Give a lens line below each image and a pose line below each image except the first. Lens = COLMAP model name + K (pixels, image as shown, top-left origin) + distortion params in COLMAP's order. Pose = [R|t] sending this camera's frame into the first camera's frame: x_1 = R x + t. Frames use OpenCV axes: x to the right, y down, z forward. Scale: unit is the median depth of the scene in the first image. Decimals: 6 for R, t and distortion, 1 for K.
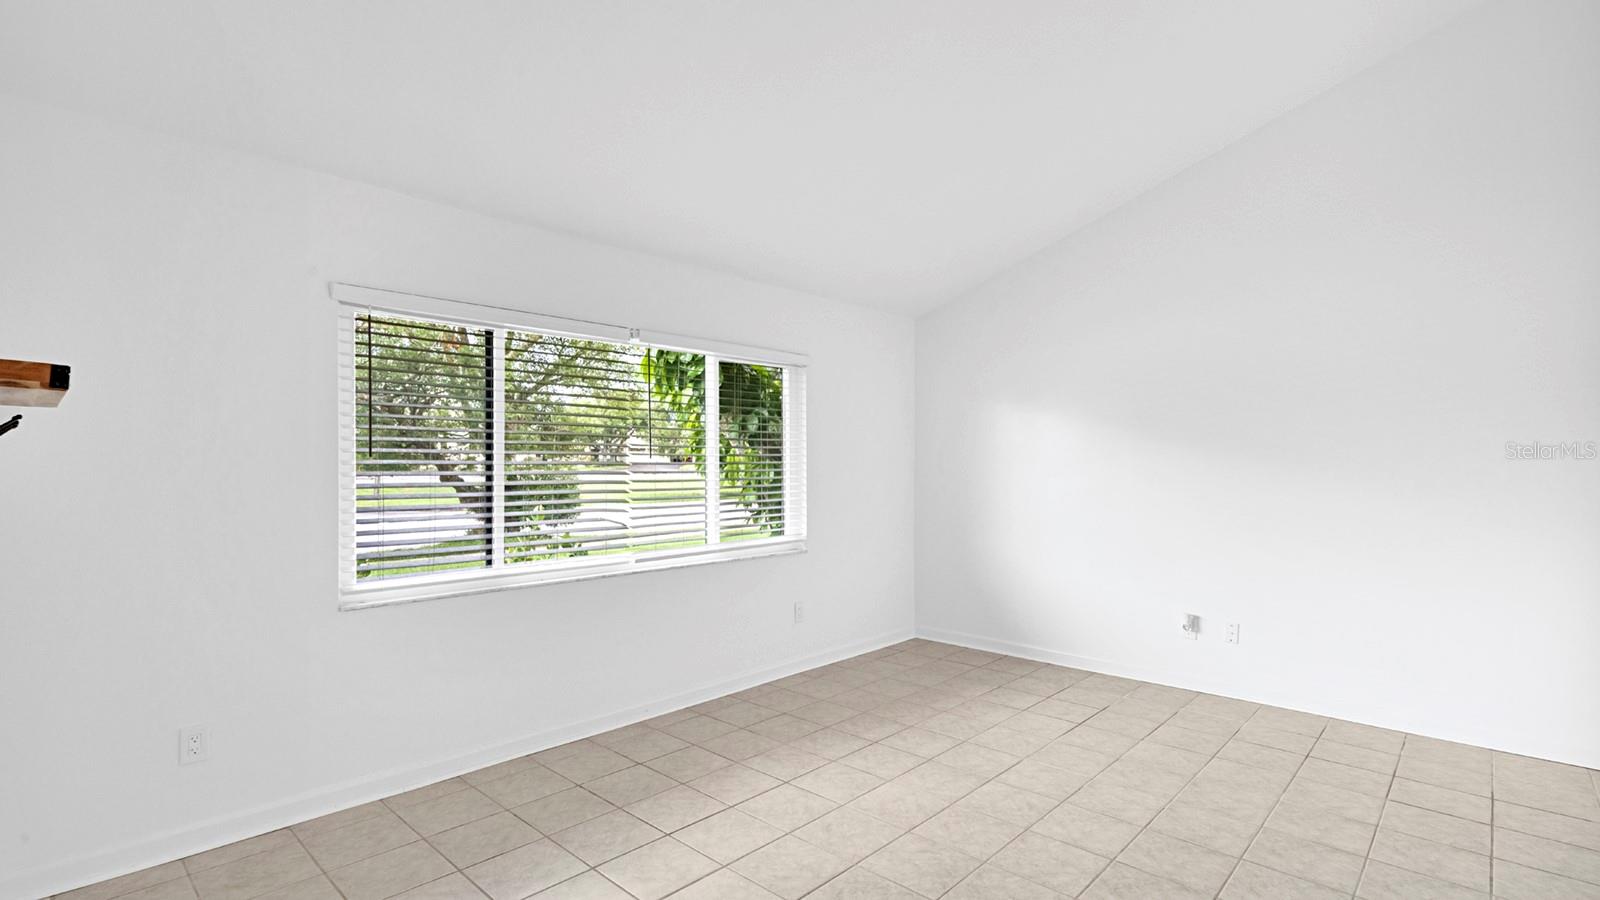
lens RADIAL K [[745.4, 0, 791.3], [0, 745.4, 448.3], [0, 0, 1]] dist [0.001315, 0.001302]
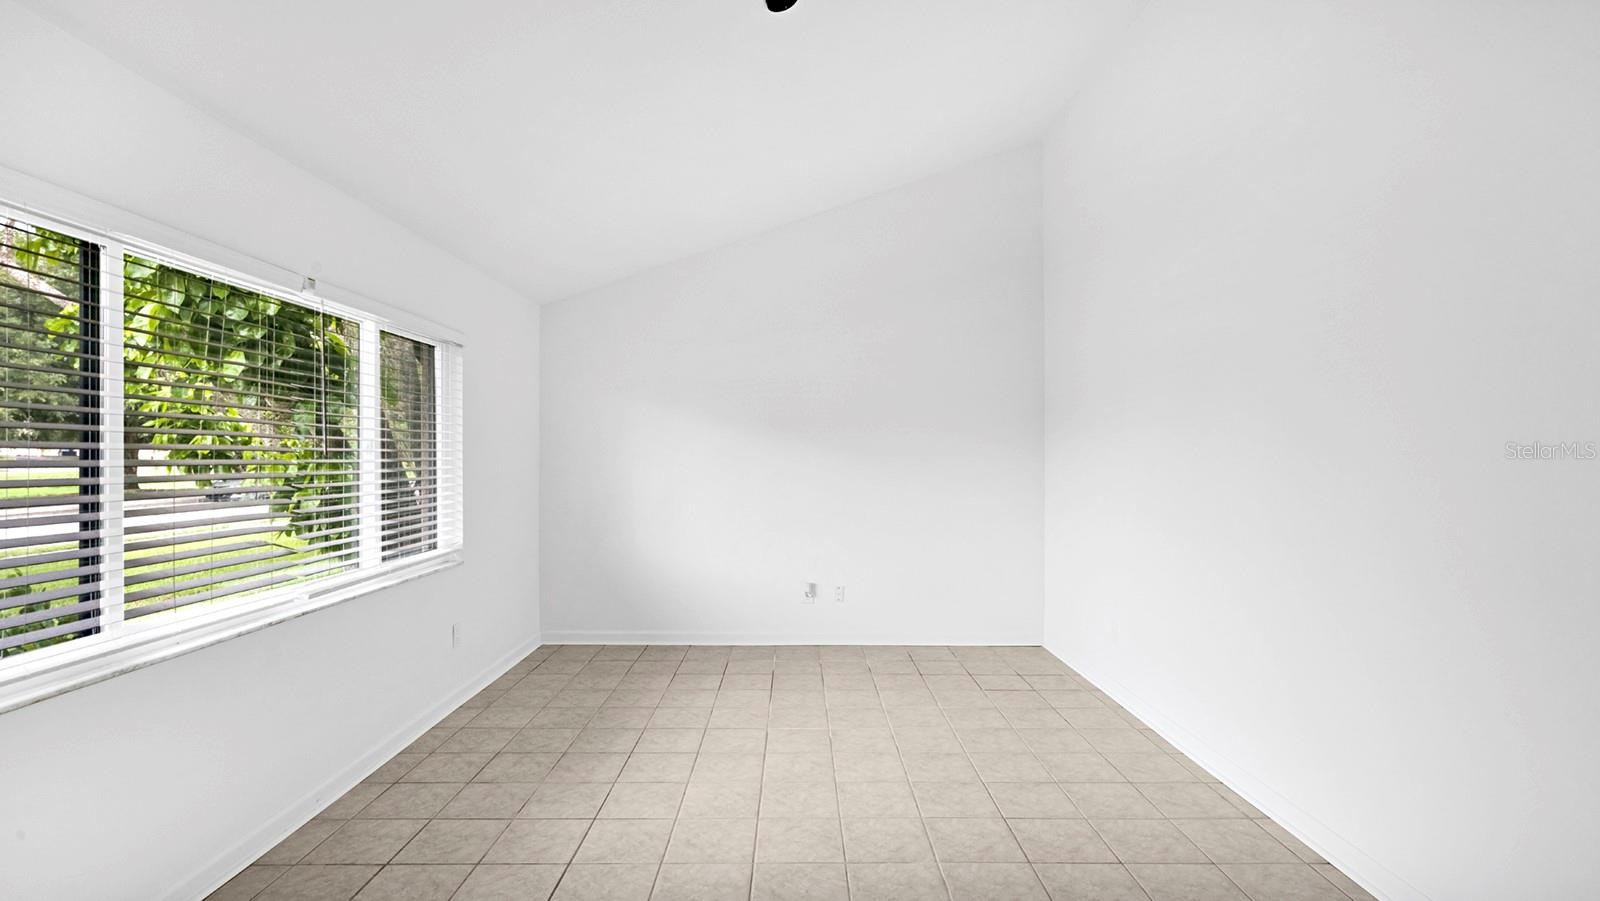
lens RADIAL K [[745.4, 0, 791.3], [0, 745.4, 448.8], [0, 0, 1]] dist [0.001315, 0.001302]
pose [[0.727314, 0.007213, 0.686267, -0.382927], [-0.015266, 0.999867, 0.005670, -0.003438], [-0.686135, -0.014600, 0.727328, 0.164792]]
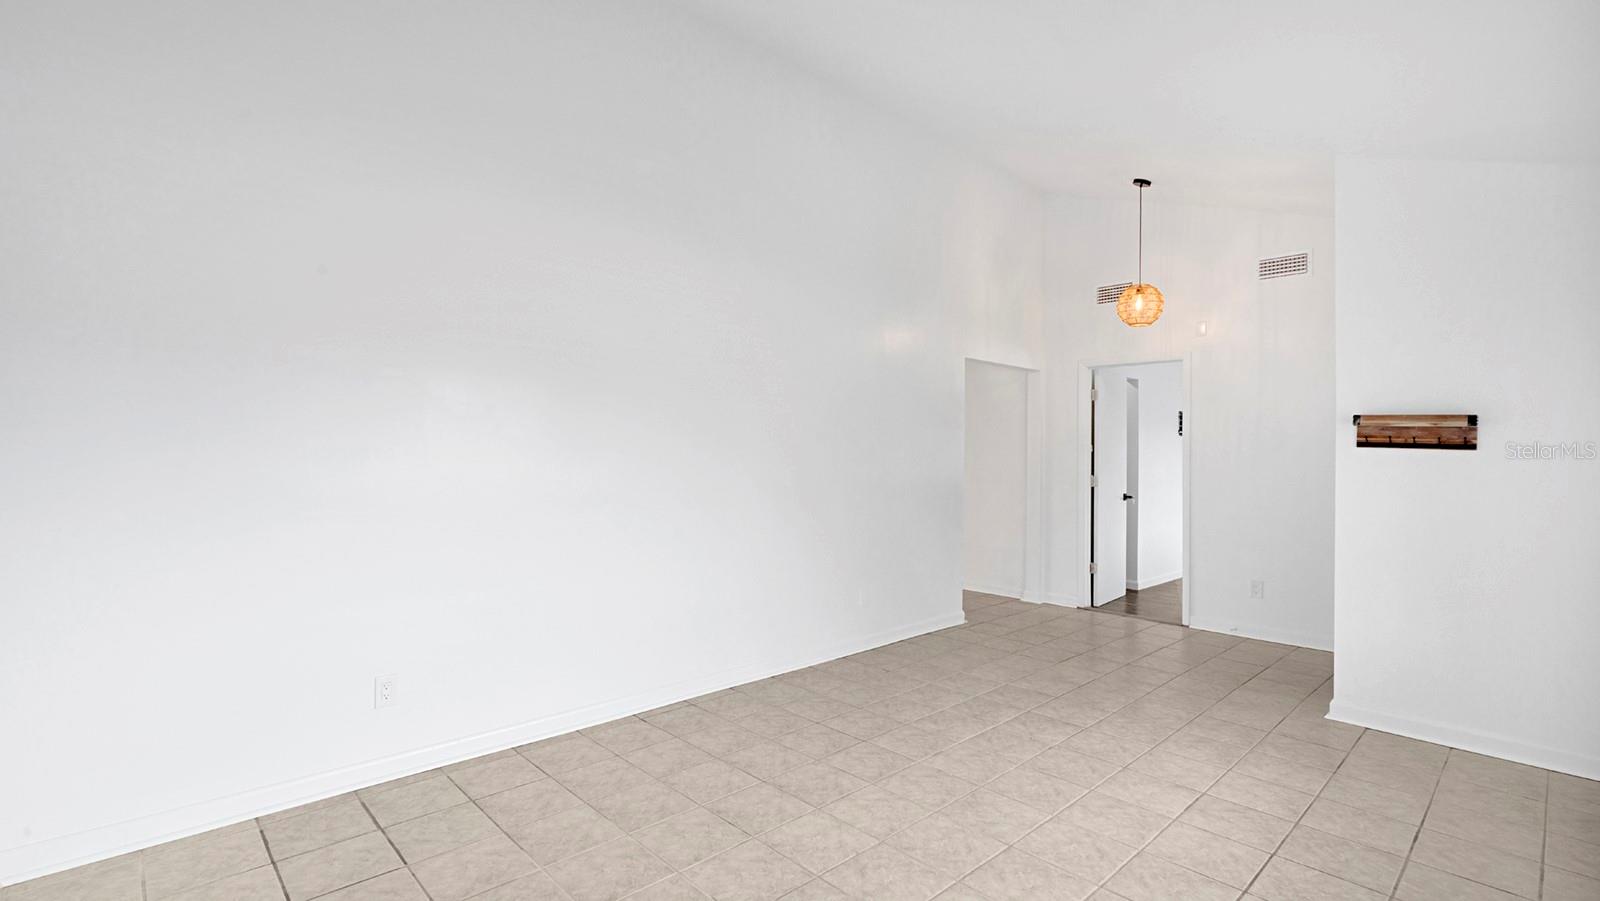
lens RADIAL K [[726.9, 0, 800.0], [0, 726.9, 450.5], [0, 0, 1]] dist [0.001360, 0.000308]
pose [[-0.998721, -0.010623, 0.049435, 0.278492], [-0.012024, 0.999532, -0.028117, 0.036796], [-0.049113, -0.028675, -0.998382, 1.417196]]
